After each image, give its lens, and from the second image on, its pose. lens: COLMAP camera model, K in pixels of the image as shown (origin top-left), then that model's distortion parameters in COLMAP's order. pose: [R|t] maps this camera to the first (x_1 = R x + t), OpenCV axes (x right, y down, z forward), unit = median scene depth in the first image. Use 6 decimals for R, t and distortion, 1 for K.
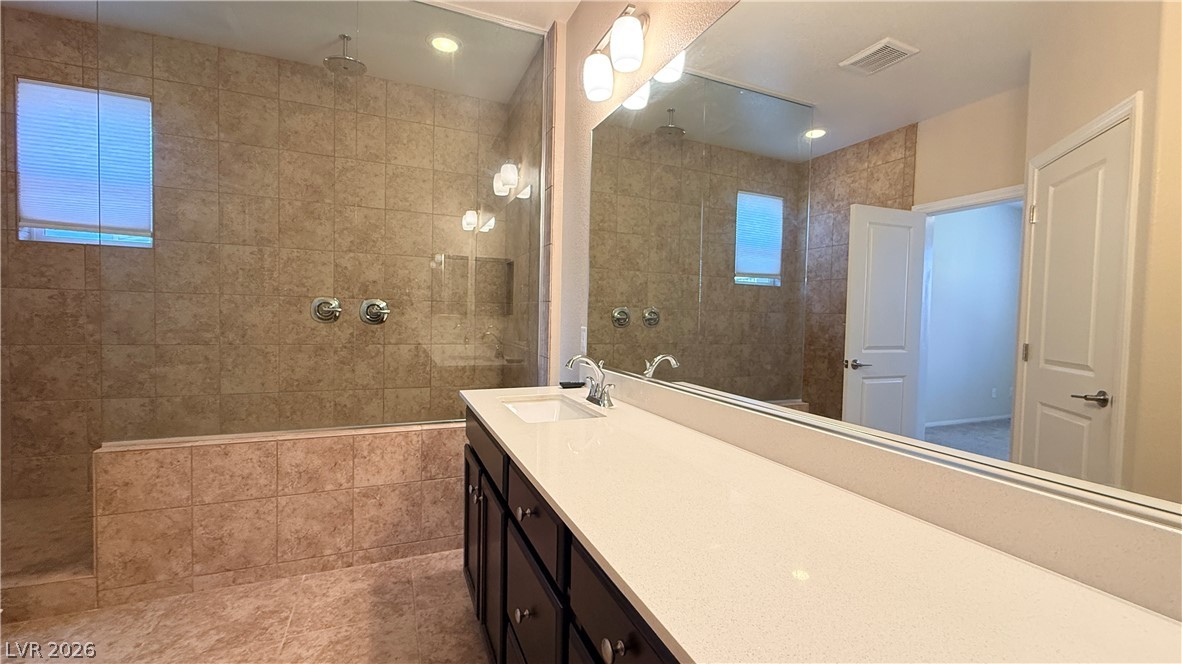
lens RADIAL K [[472.3, 0, 591.4], [0, 472.3, 328.4], [0, 0, 1]] dist [0.000492, -0.000109]
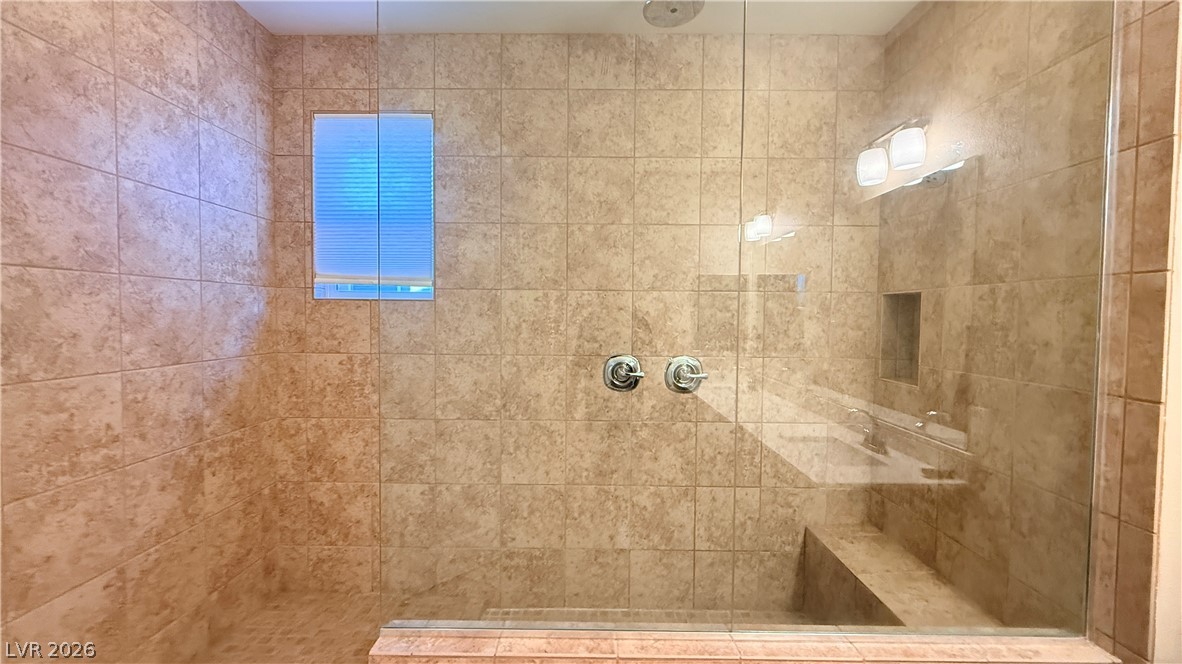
lens RADIAL K [[472.3, 0, 589.4], [0, 472.3, 330.4], [0, 0, 1]] dist [0.000492, -0.000109]
pose [[0.920264, -0.009369, -0.391185, -0.349281], [0.002940, 0.999851, -0.017030, -0.097678], [0.391286, 0.014522, 0.920155, 0.344403]]
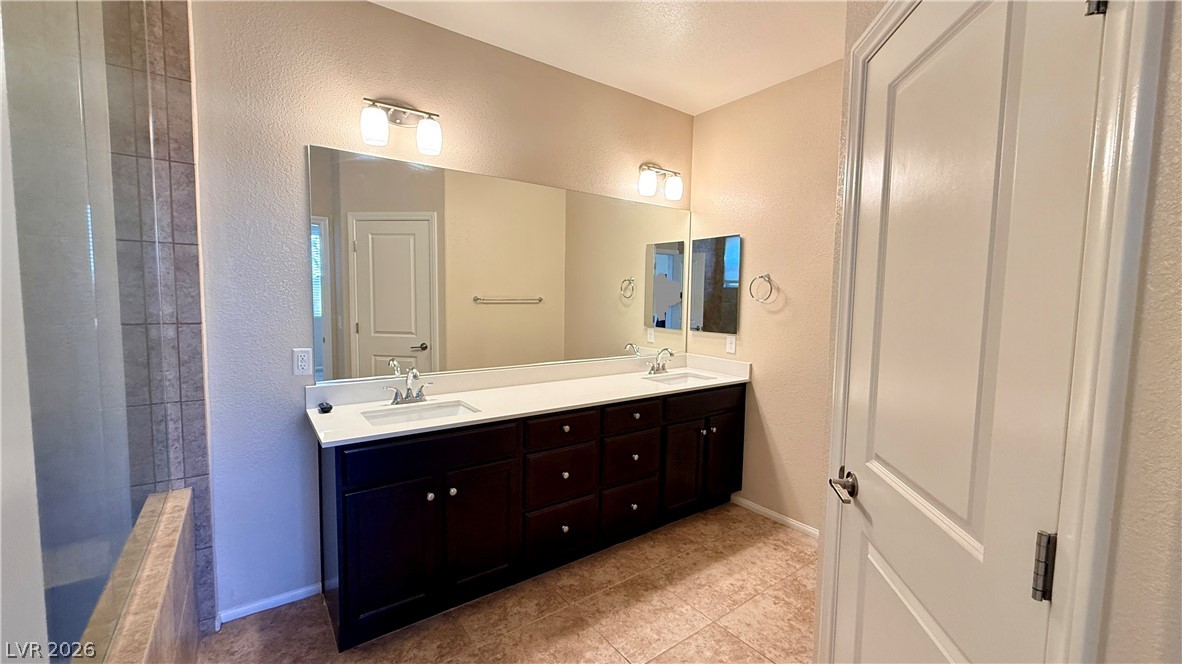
lens RADIAL K [[472.3, 0, 590.7], [0, 472.3, 328.1], [0, 0, 1]] dist [0.000492, -0.000109]
pose [[-0.224227, -0.106044, 0.968750, -1.234694], [0.016810, 0.993493, 0.112643, -0.105041], [-0.974392, 0.041542, -0.220986, 0.633602]]
